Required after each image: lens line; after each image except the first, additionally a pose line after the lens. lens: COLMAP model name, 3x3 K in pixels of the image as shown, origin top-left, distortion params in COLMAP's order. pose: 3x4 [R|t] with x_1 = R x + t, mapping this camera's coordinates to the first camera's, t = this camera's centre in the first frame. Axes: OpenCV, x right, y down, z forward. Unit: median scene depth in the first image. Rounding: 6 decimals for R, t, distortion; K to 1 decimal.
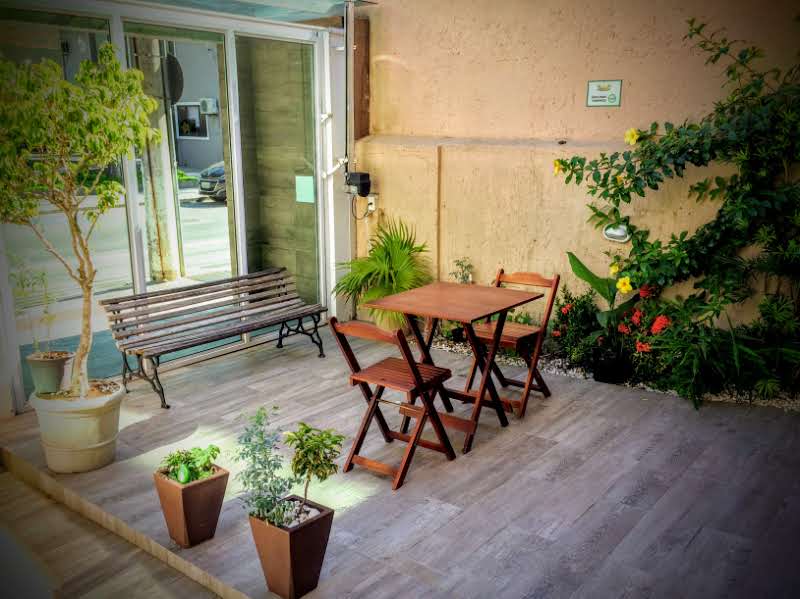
lens RADIAL K [[706.1, 0, 400.0], [0, 706.1, 299.5], [0, 0, 1]] dist [0.084871, -0.098526]
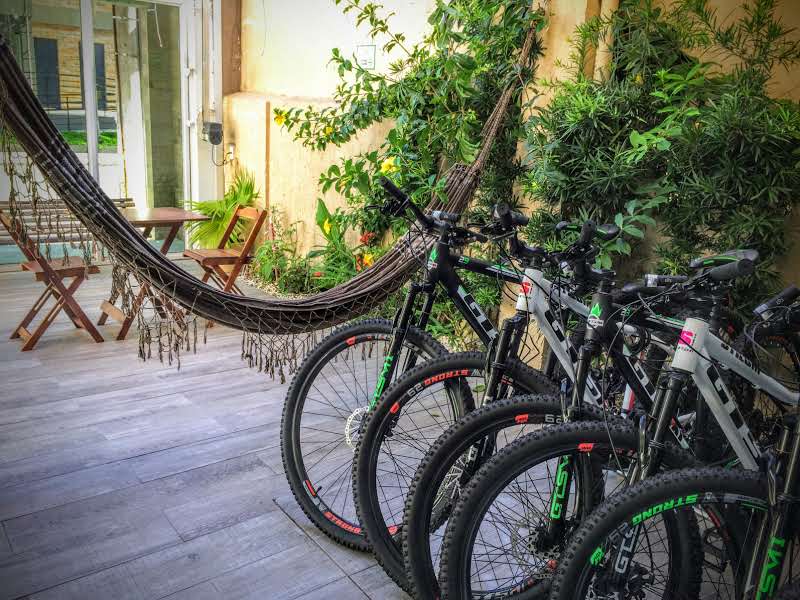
lens RADIAL K [[706.1, 0, 400.0], [0, 706.1, 300.0], [0, 0, 1]] dist [0.084871, -0.098526]
pose [[0.981964, 0.113772, -0.151009, 0.444092], [-0.112128, 0.993505, 0.019384, 0.045317], [0.152233, -0.002102, 0.988342, -0.068326]]
